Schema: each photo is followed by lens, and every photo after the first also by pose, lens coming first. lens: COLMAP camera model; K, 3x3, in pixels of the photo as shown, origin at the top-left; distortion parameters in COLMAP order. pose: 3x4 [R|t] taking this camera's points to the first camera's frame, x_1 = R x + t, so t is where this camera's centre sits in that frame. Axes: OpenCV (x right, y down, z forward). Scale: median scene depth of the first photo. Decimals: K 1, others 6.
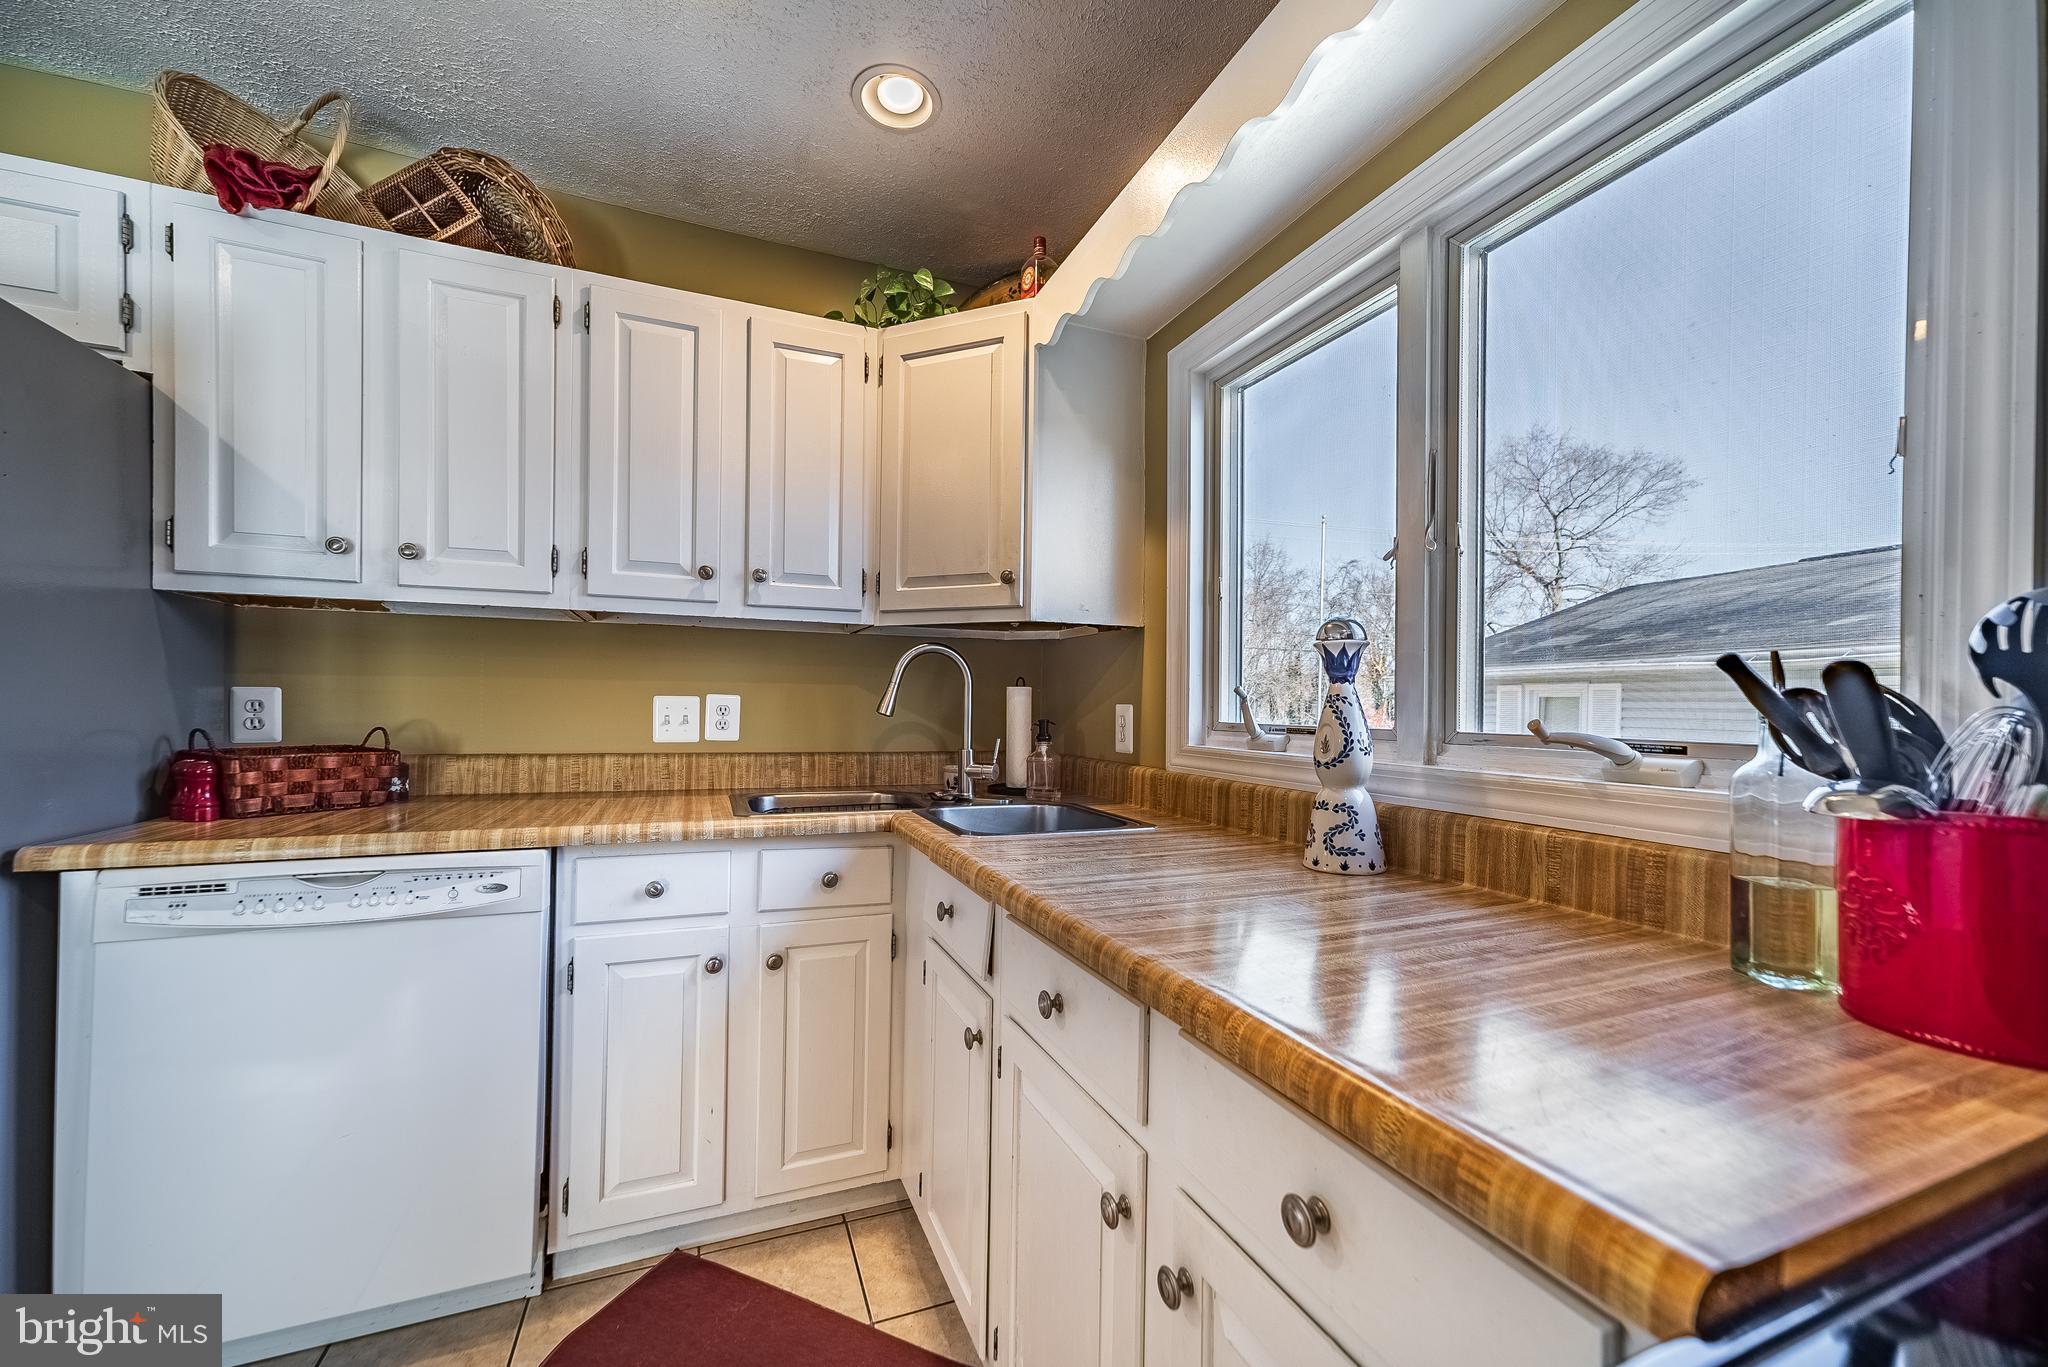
lens RADIAL K [[781.8, 0, 1023.9], [0, 781.8, 706.8], [0, 0, 1]] dist [0.001168, 0.004338]
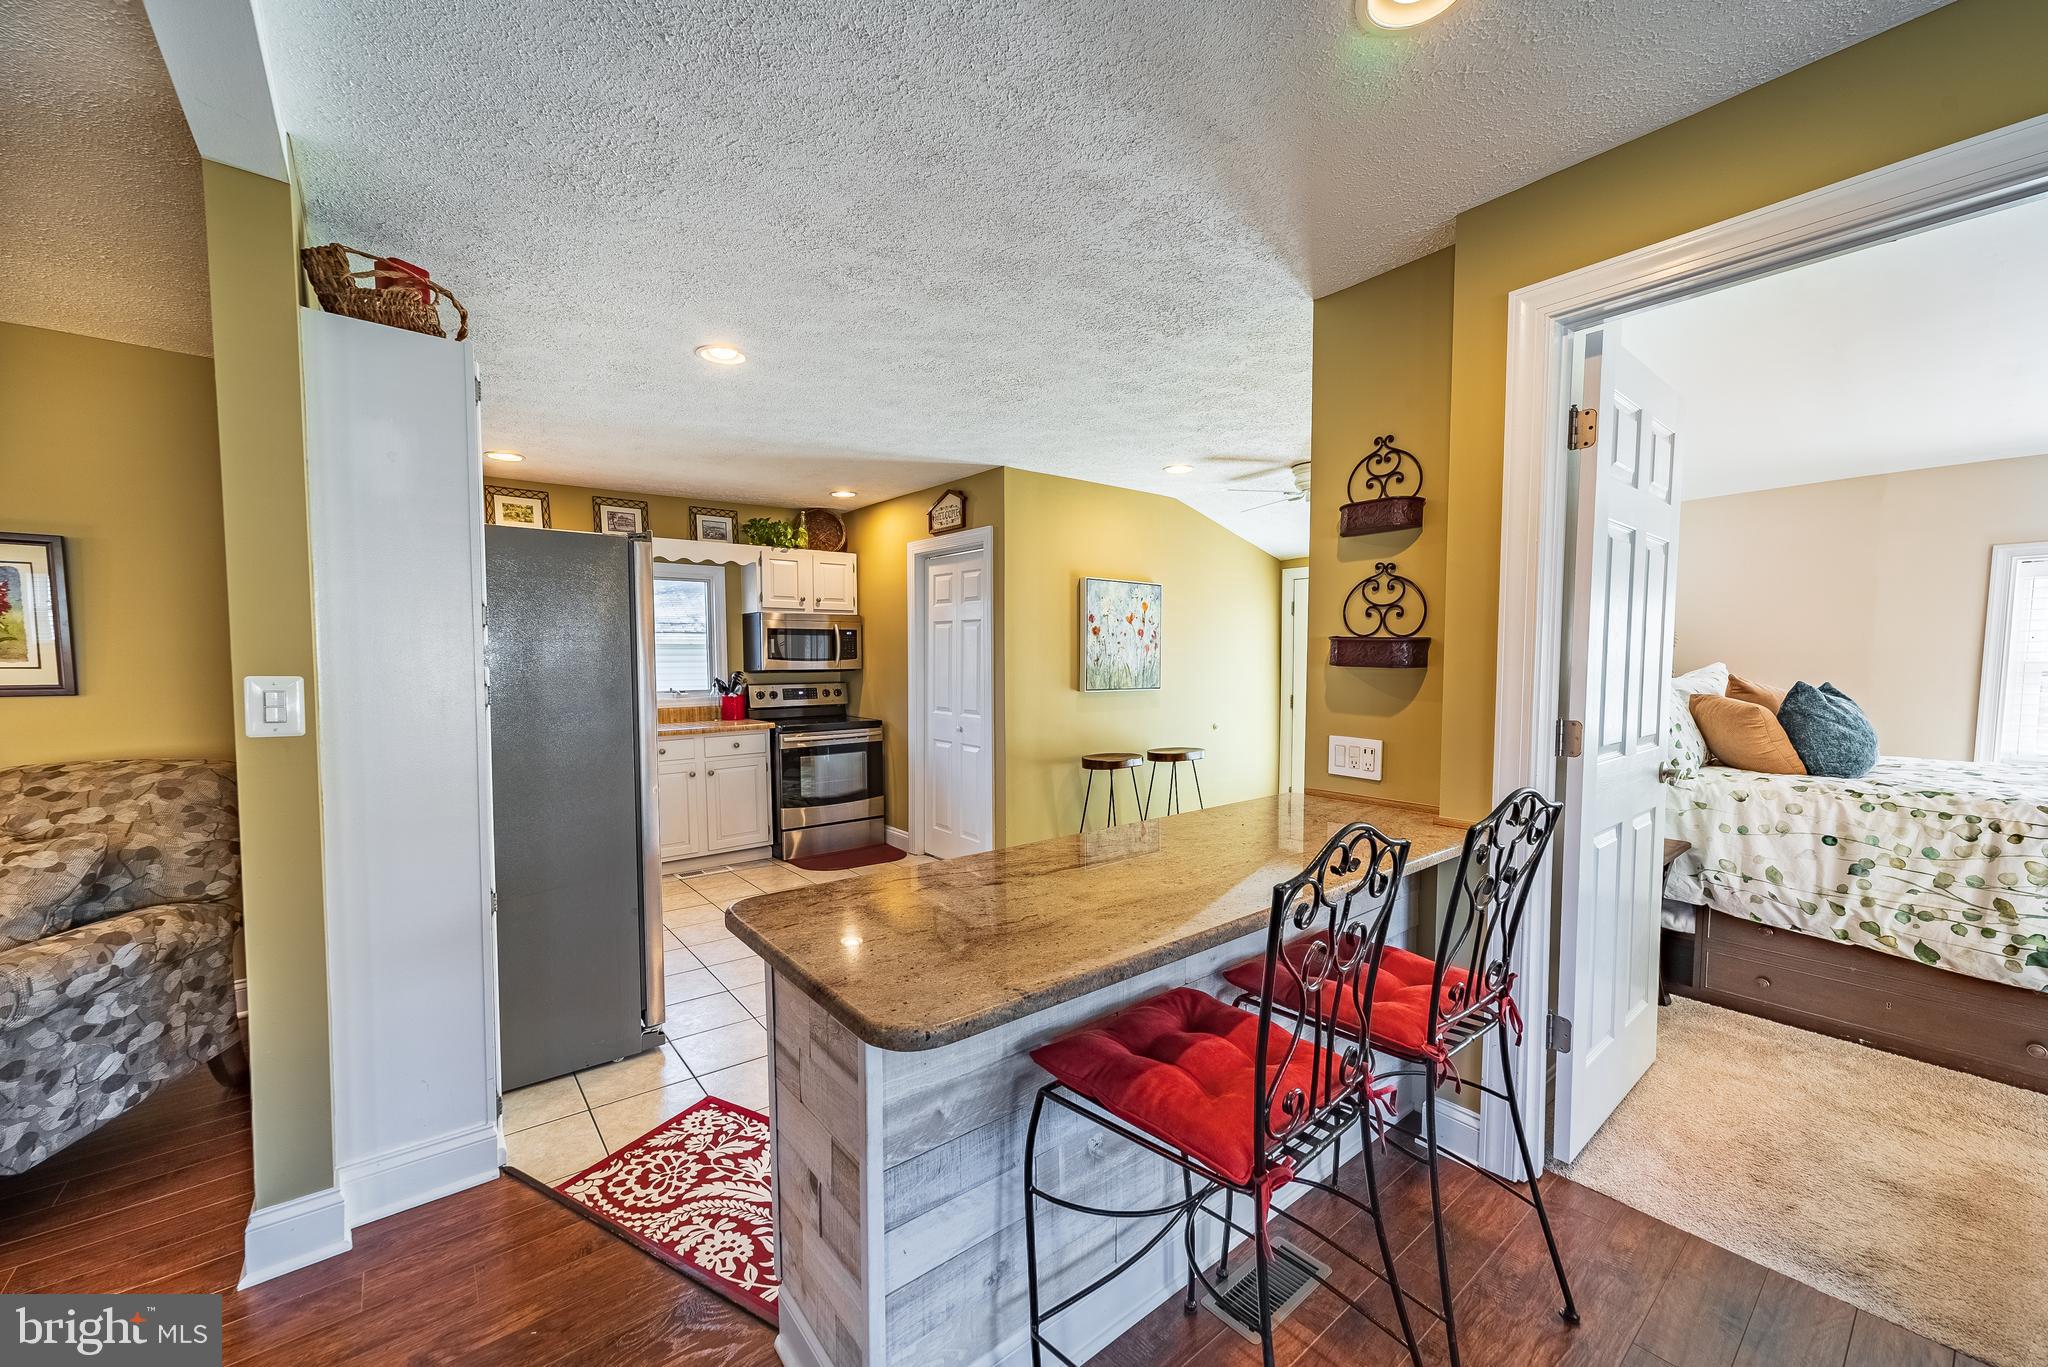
lens RADIAL K [[781.8, 0, 1023.9], [0, 781.8, 706.8], [0, 0, 1]] dist [0.001168, 0.004338]
pose [[-0.281047, -0.071217, 0.957048, -2.975777], [0.010173, 0.996966, 0.077175, -0.140199], [-0.959640, 0.031426, -0.279469, 0.113878]]
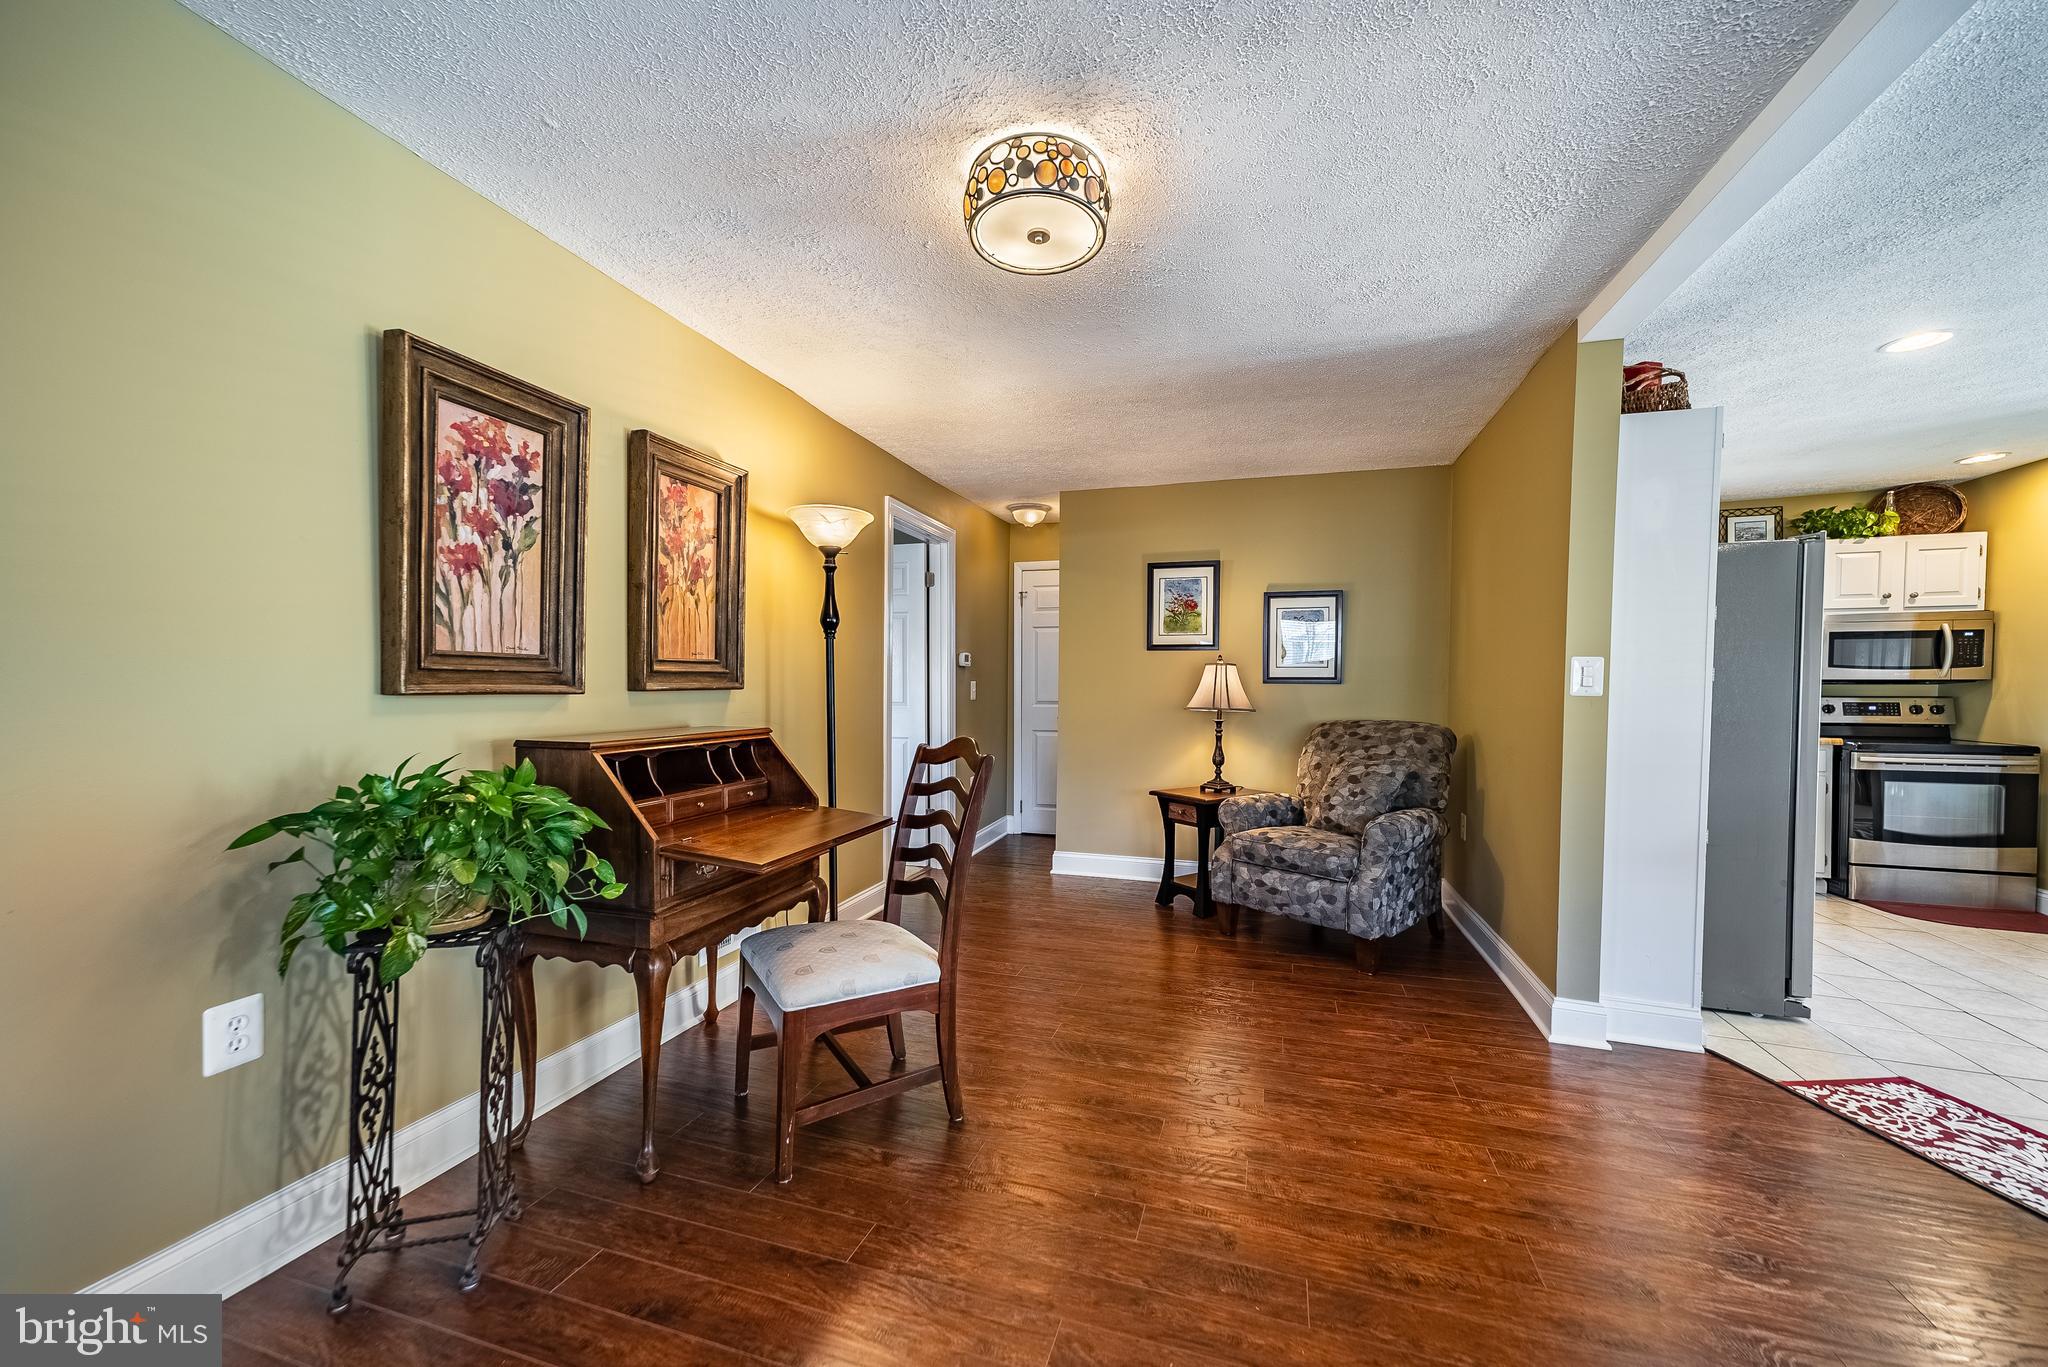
lens RADIAL K [[781.8, 0, 1023.9], [0, 781.8, 706.8], [0, 0, 1]] dist [0.001168, 0.004338]
pose [[0.648836, -0.029940, 0.760339, -3.628411], [0.011674, 0.999500, 0.029396, -0.073814], [-0.760839, -0.010197, 0.648861, 0.576573]]
